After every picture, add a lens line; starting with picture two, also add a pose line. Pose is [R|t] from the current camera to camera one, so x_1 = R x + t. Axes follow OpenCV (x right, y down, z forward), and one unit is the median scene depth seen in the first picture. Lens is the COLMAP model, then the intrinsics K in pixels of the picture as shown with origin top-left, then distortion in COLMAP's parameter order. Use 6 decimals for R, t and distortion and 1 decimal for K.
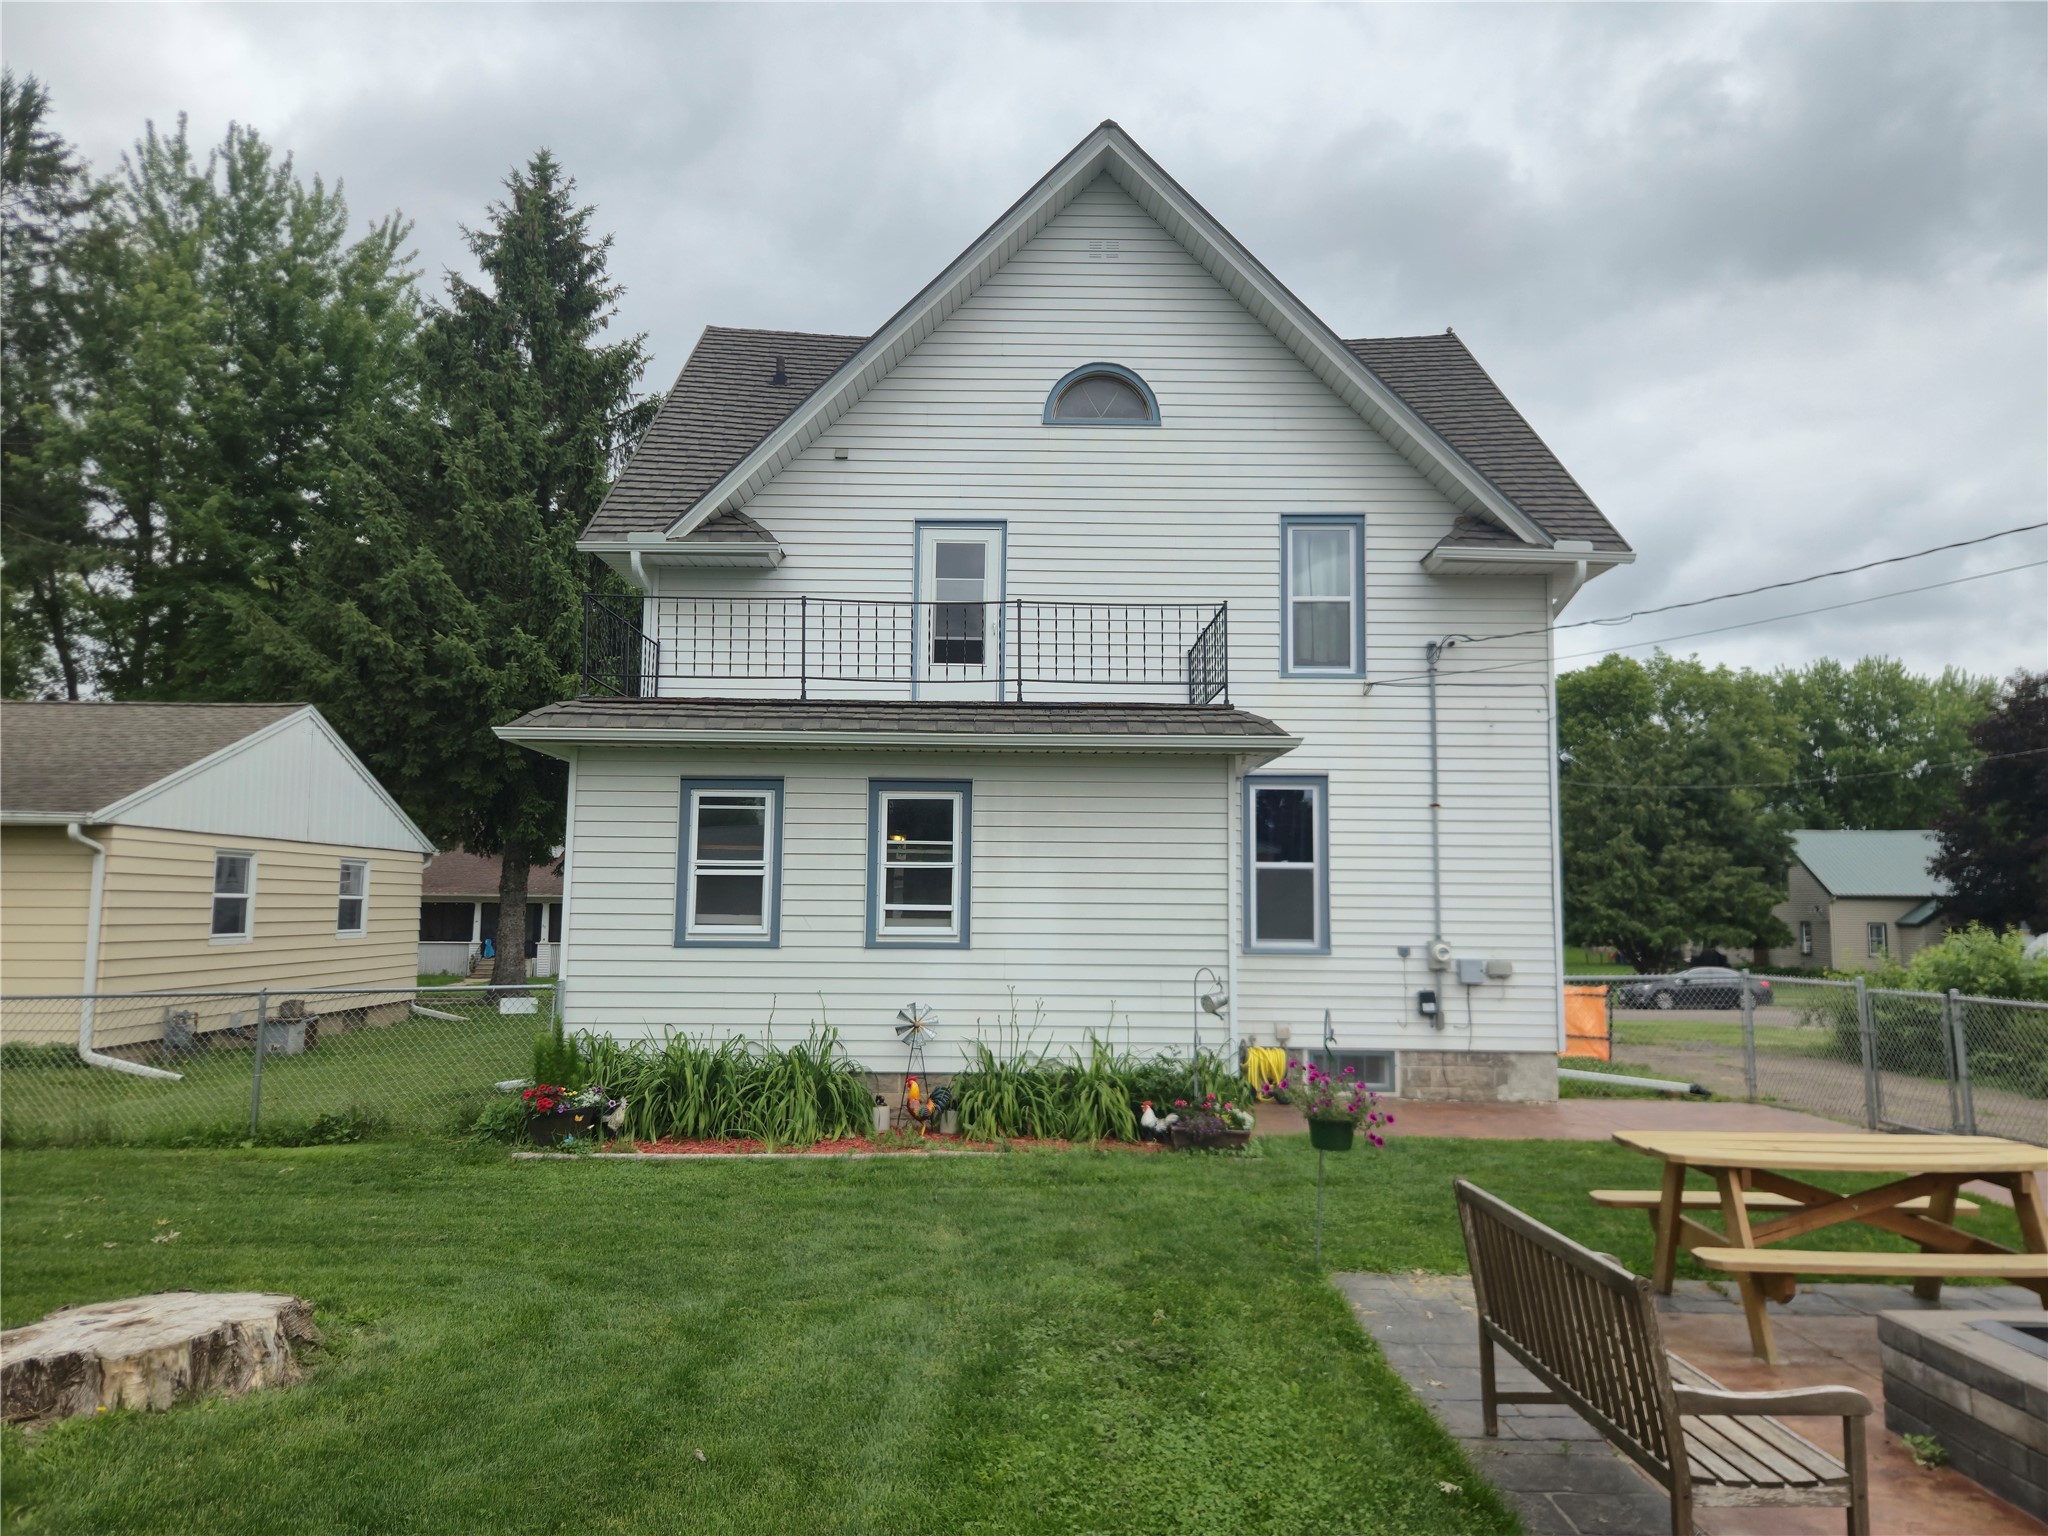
lens RADIAL K [[1386.2, 0, 1021.2], [0, 1386.2, 778.3], [0, 0, 1]] dist [0.026839, -0.001169]
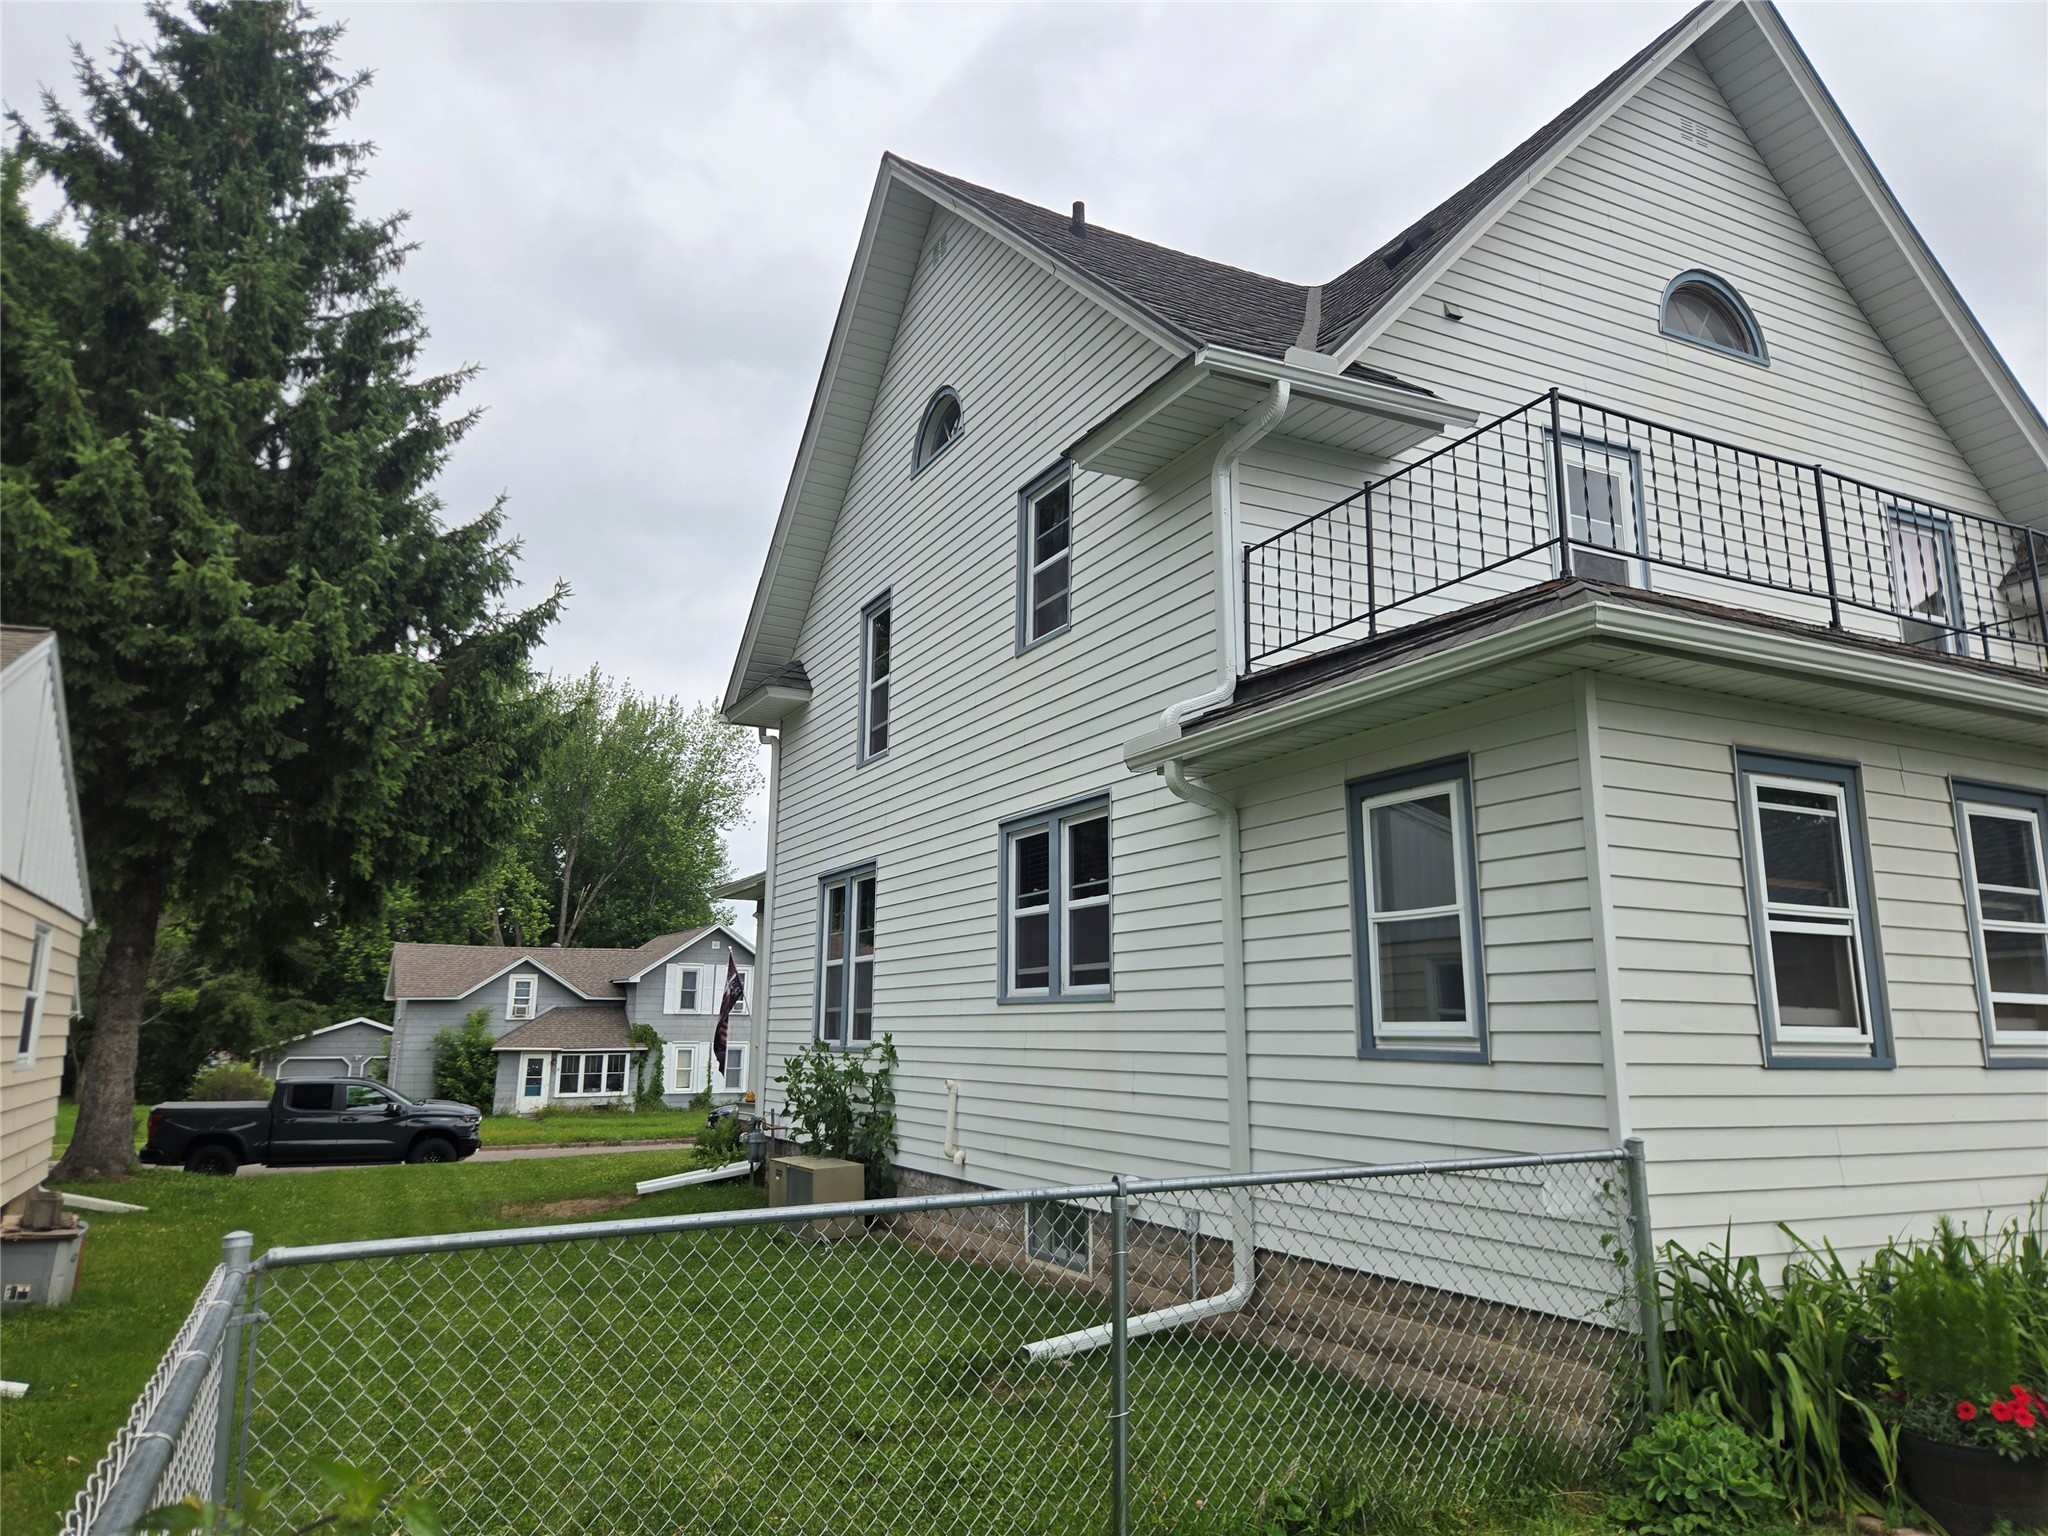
lens RADIAL K [[1385.5, 0, 1020.7], [0, 1385.5, 755.0], [0, 0, 1]] dist [0.021200, -0.005492]
pose [[0.899728, 0.083896, 0.428312, -0.720993], [-0.039502, 0.992977, -0.111522, 0.072798], [-0.434660, 0.083420, 0.896723, 0.636265]]
